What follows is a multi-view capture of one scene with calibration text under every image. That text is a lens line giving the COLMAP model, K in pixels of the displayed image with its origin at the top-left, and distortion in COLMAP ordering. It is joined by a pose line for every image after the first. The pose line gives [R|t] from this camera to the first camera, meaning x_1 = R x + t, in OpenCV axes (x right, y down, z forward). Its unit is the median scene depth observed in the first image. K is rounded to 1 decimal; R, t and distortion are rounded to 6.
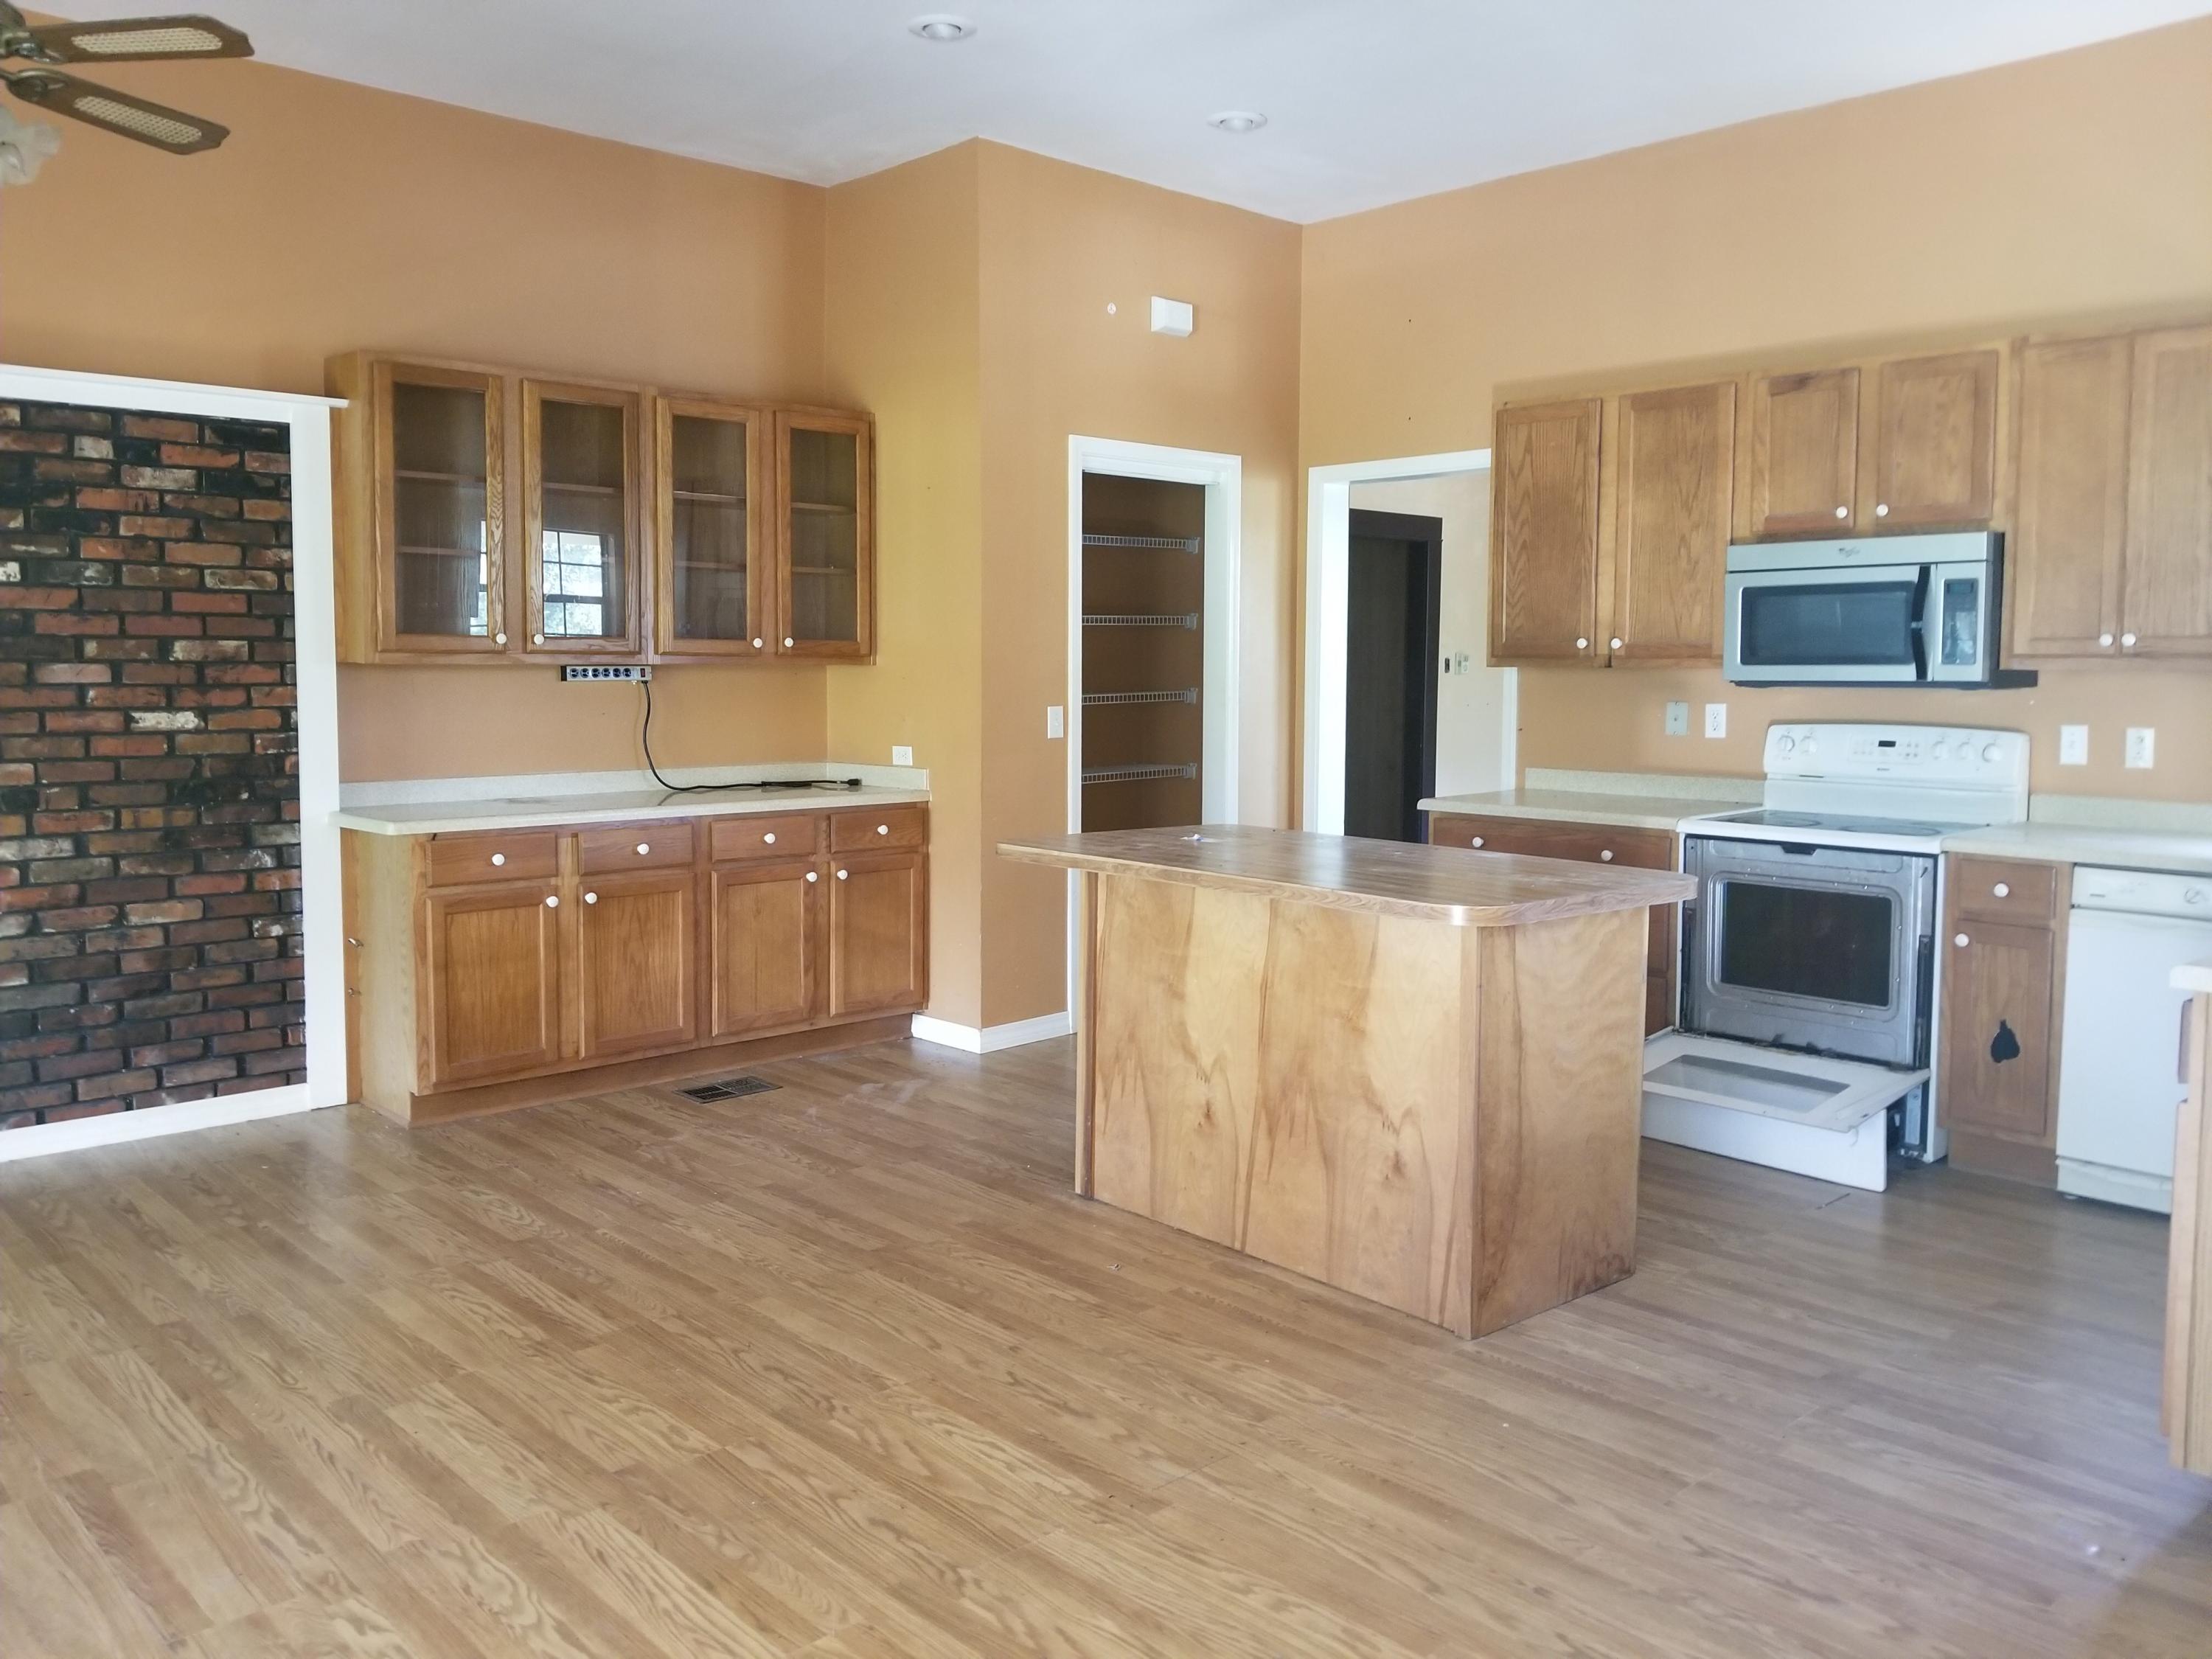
lens RADIAL K [[1739.3, 0, 1100.8], [0, 1739.3, 794.6], [0, 0, 1]] dist [0.141031, -0.248003]
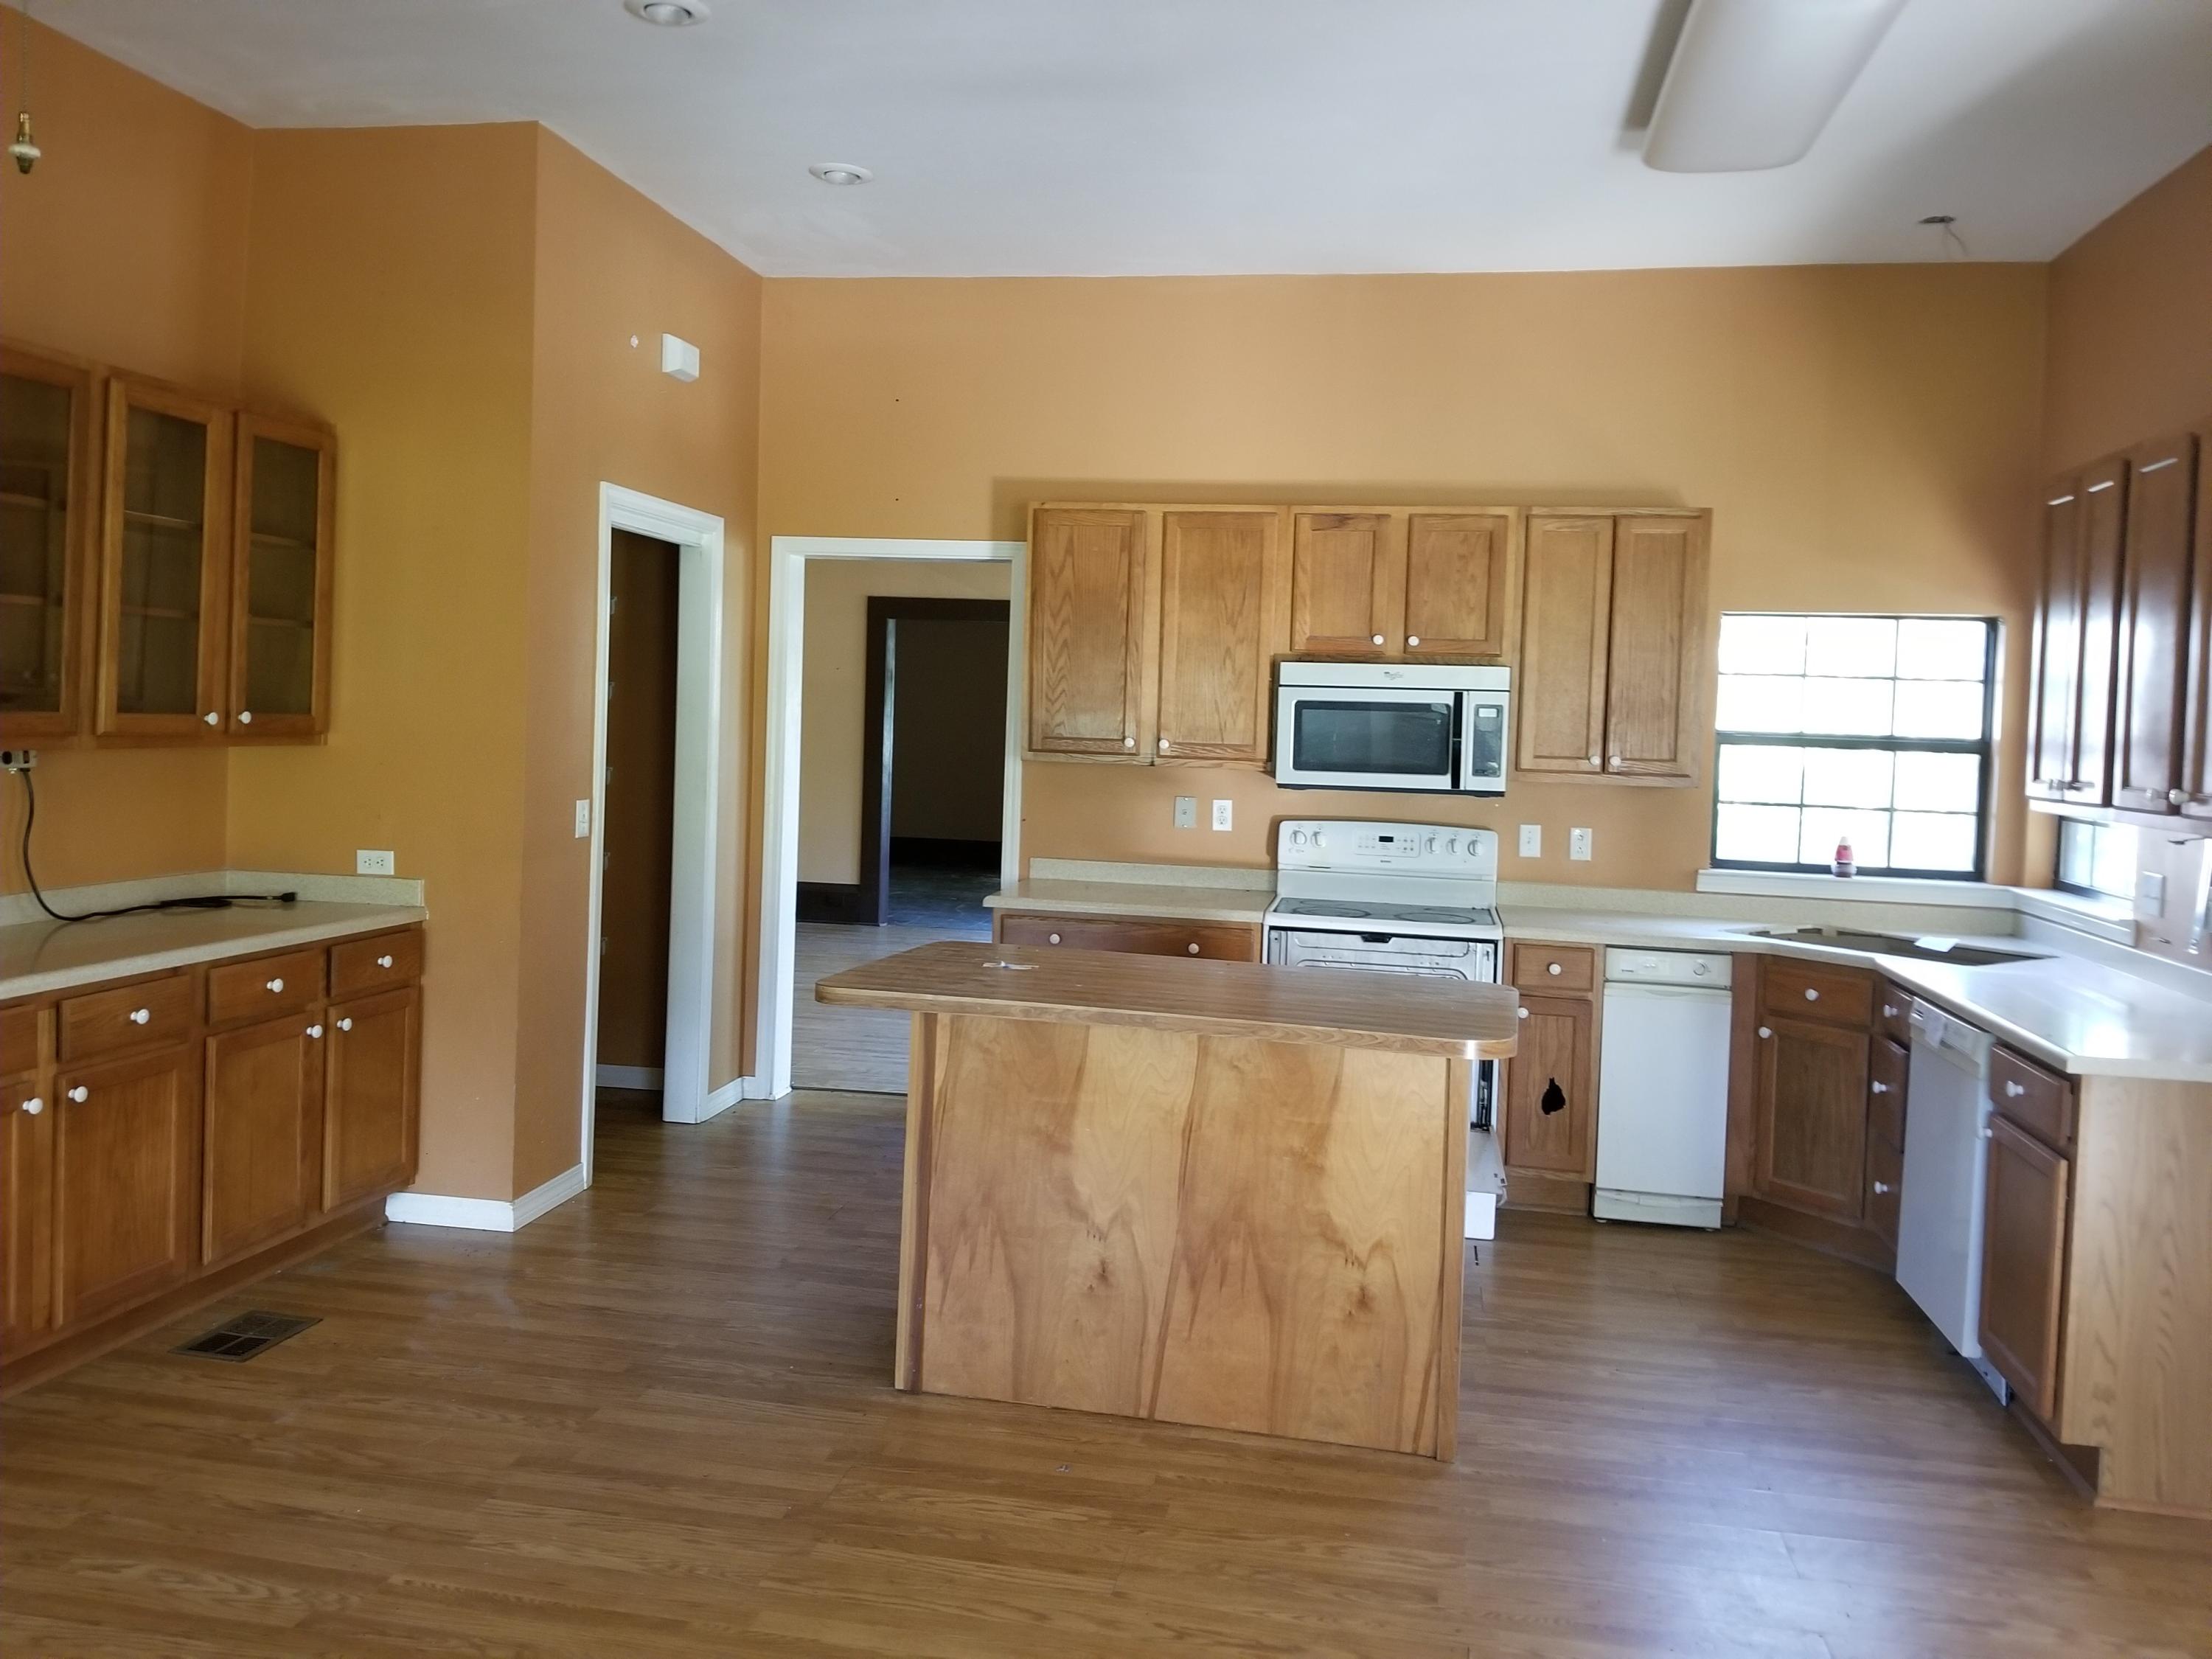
lens RADIAL K [[1743.8, 0, 1110.0], [0, 1743.8, 772.0], [0, 0, 1]] dist [0.081310, -0.121016]
pose [[0.801248, 0.006264, 0.598299, -0.424269], [0.012451, 0.999554, -0.027139, -0.048855], [-0.598202, 0.029195, 0.800813, 0.218418]]
